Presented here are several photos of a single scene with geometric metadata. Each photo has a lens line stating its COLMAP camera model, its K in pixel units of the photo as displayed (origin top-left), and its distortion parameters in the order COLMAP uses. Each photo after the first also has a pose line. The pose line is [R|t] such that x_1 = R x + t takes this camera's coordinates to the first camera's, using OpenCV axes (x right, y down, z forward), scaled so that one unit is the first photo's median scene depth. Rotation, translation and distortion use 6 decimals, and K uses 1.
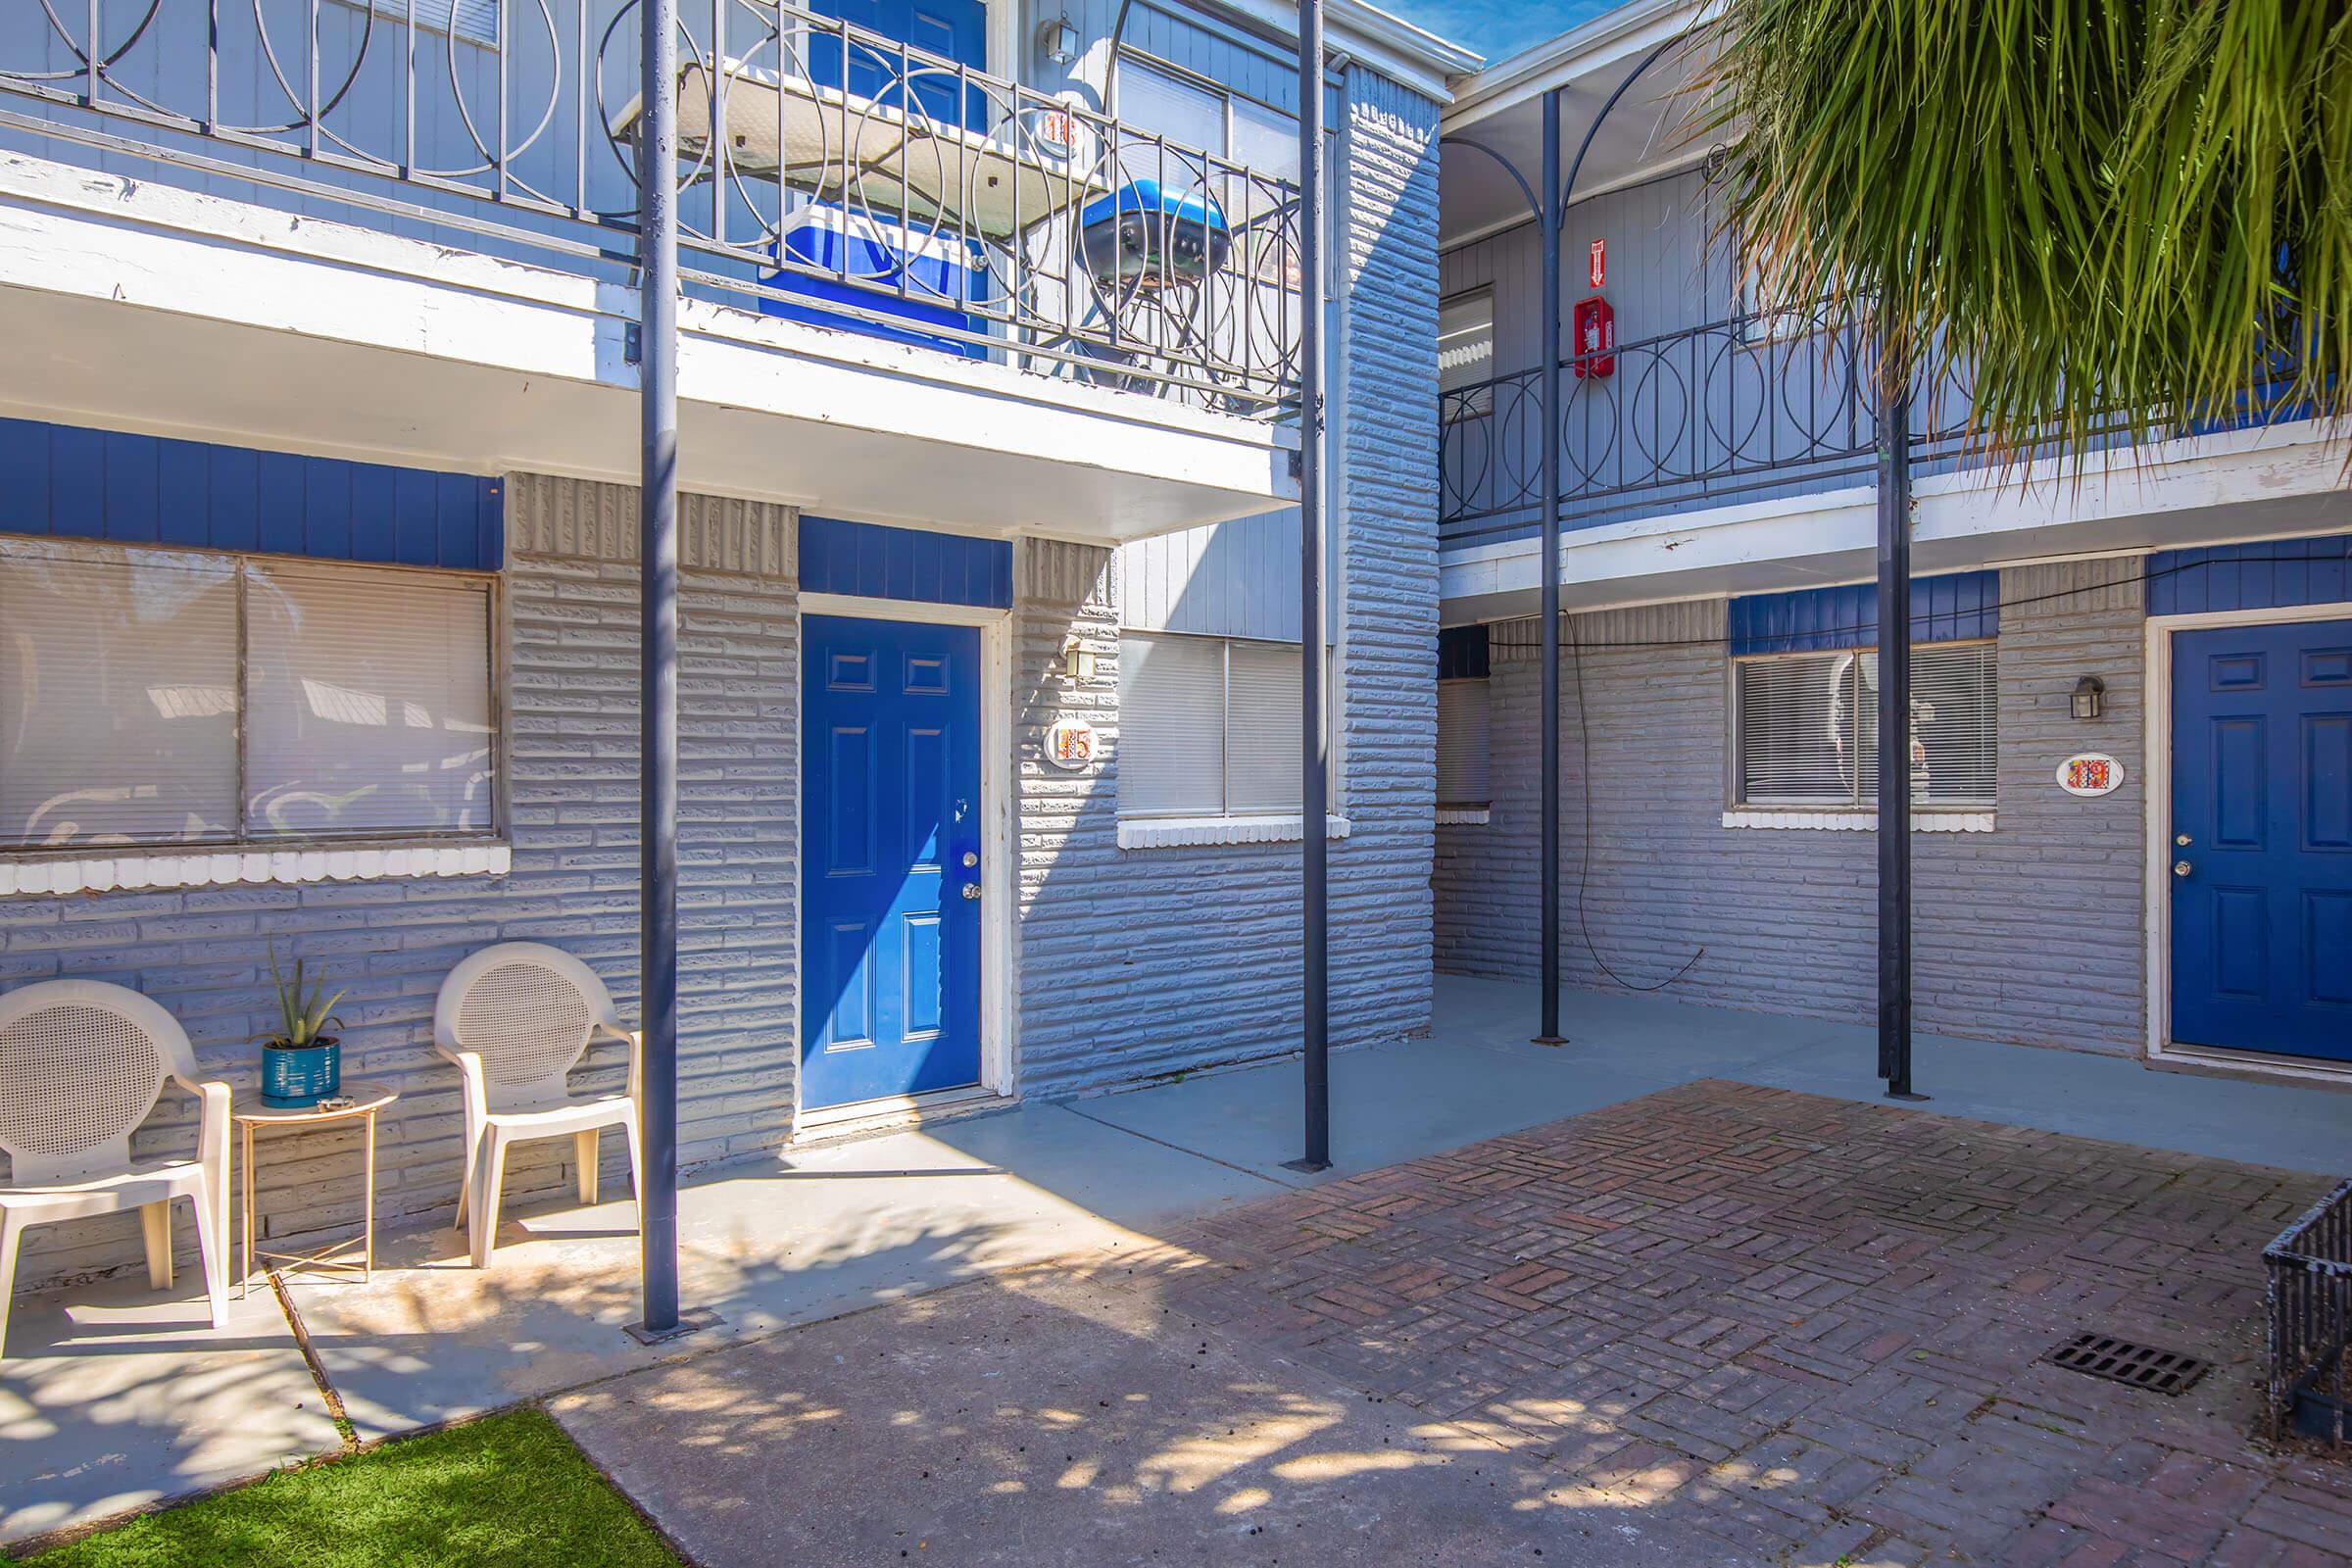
lens RADIAL K [[1466.8, 0, 1176.0], [0, 1466.8, 784.0], [0, 0, 1]] dist [-0.034495, -0.001033]
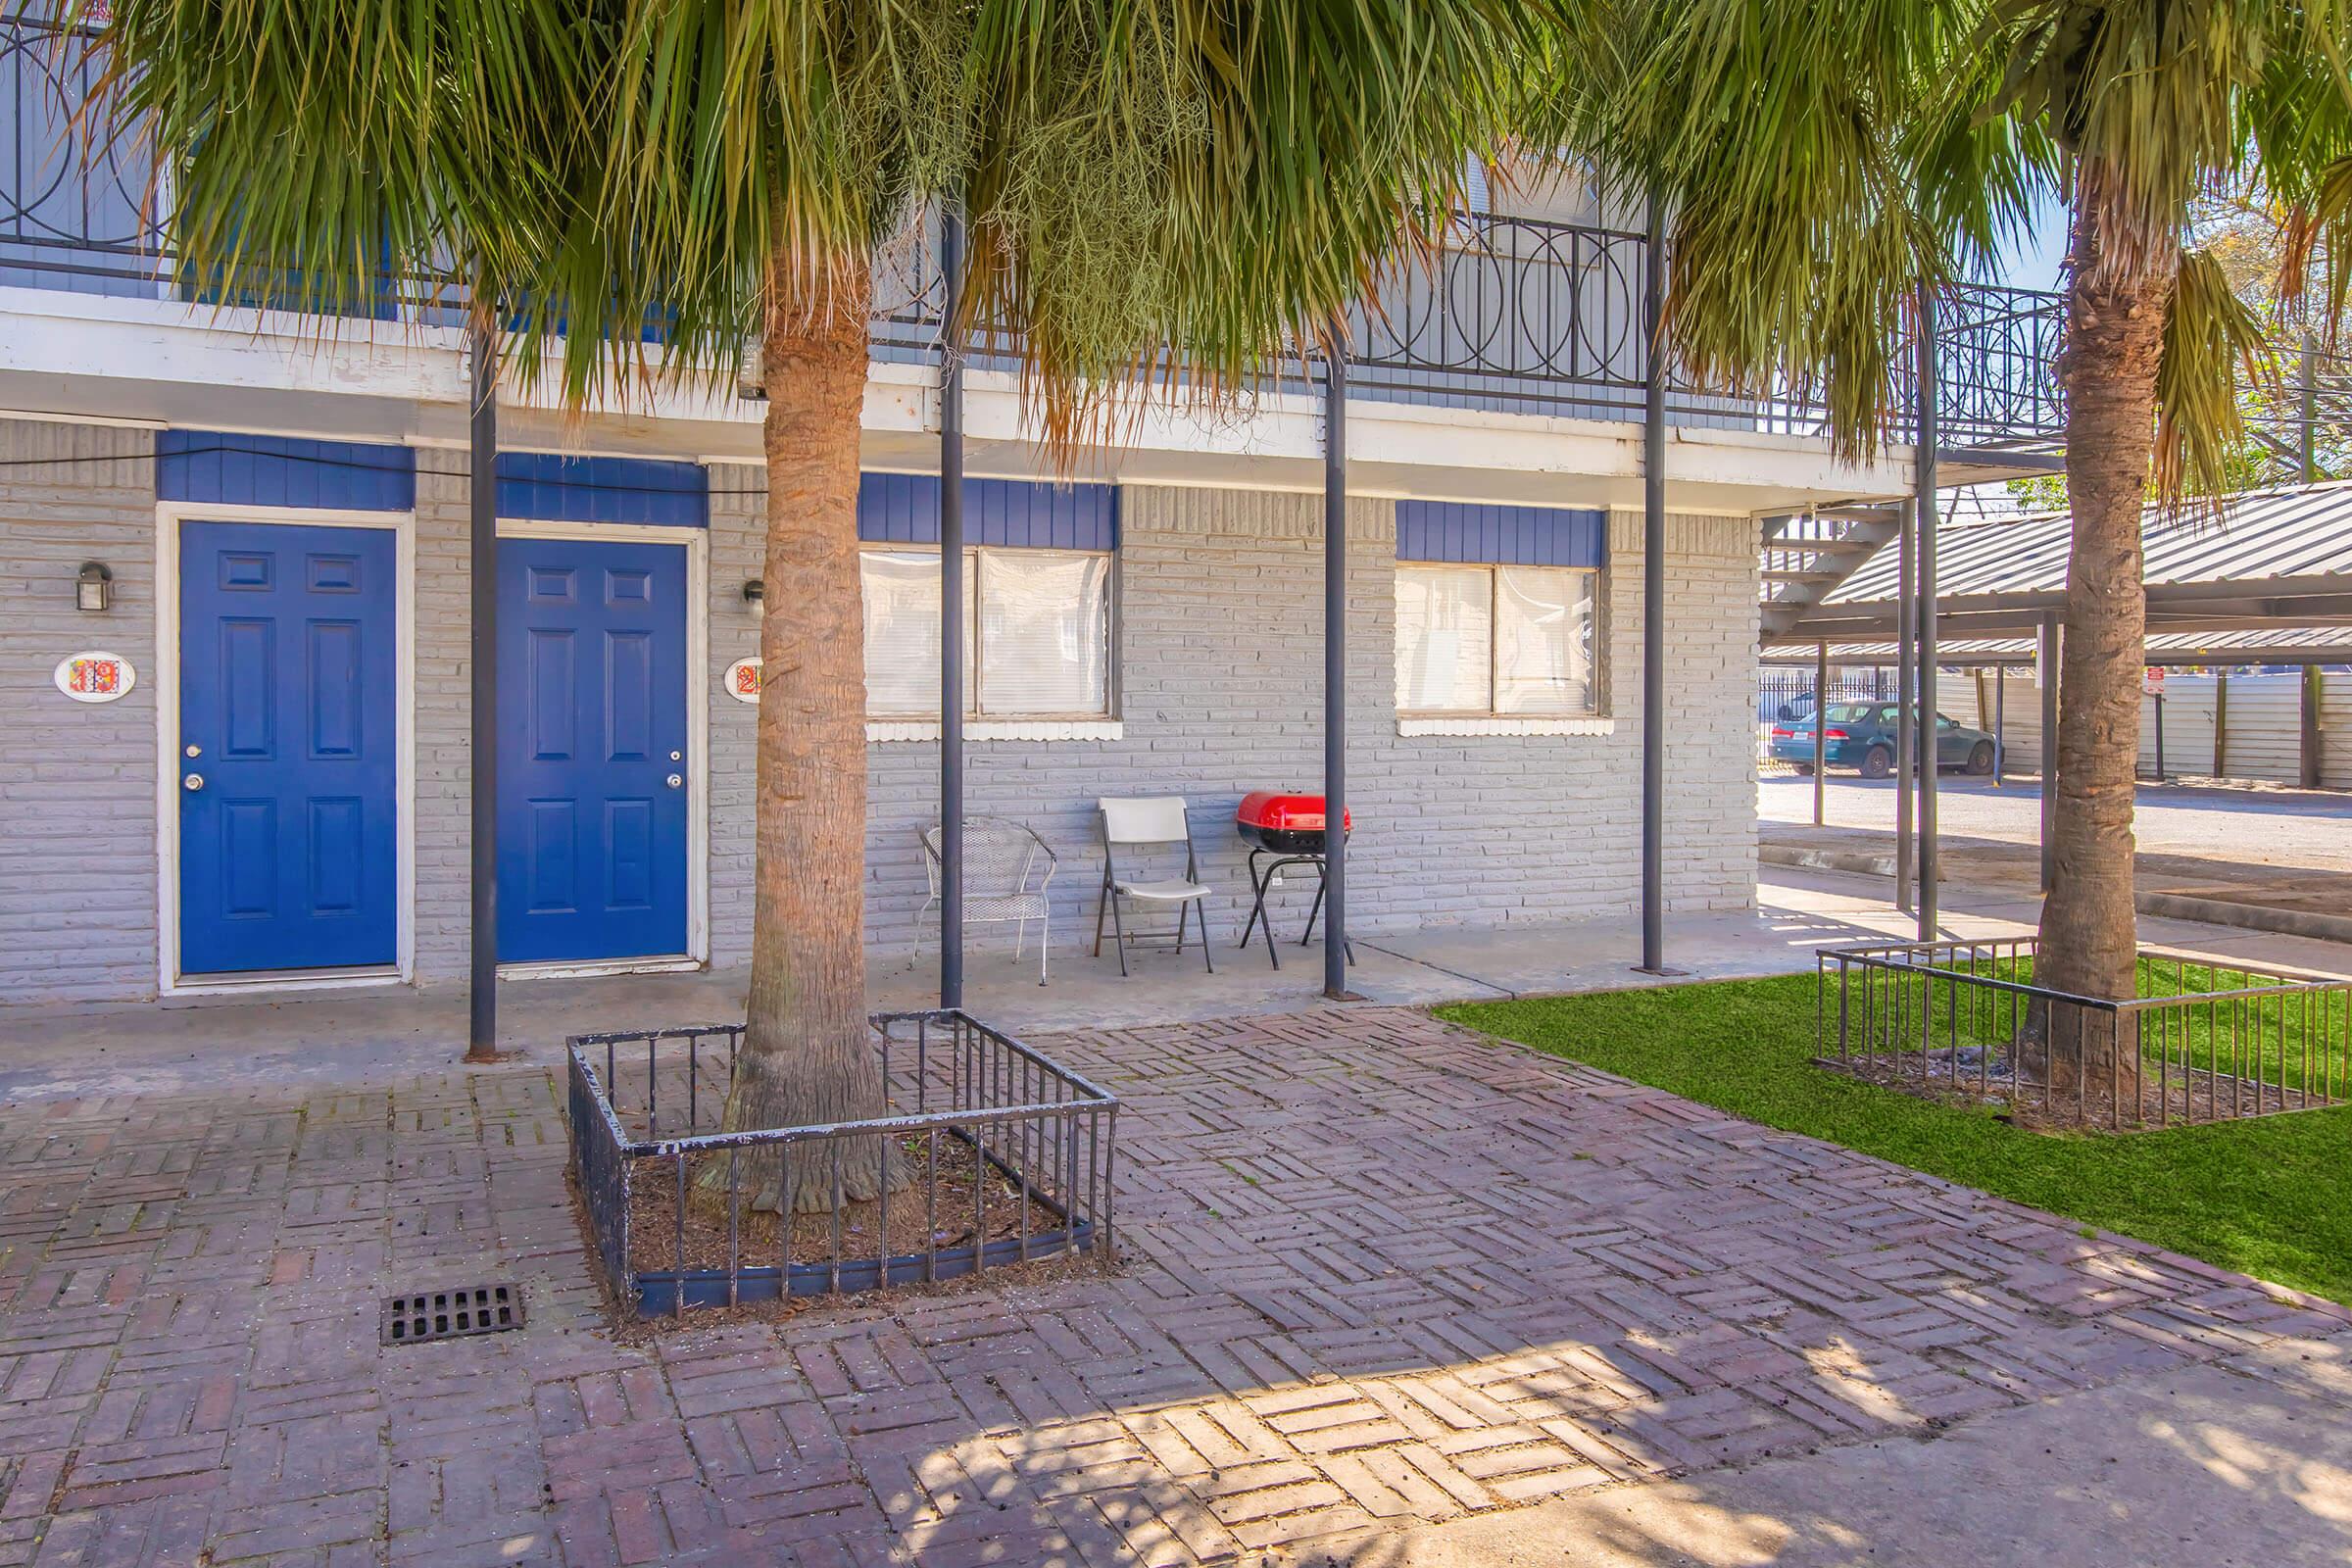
lens RADIAL K [[1600.3, 0, 1173.7], [0, 1600.3, 706.8], [0, 0, 1]] dist [-0.000473, -0.003220]
pose [[0.293123, 0.001560, 0.956074, -0.104296], [-0.013567, 0.999905, 0.002528, 0.000247], [-0.955979, -0.013712, 0.293116, 0.137951]]
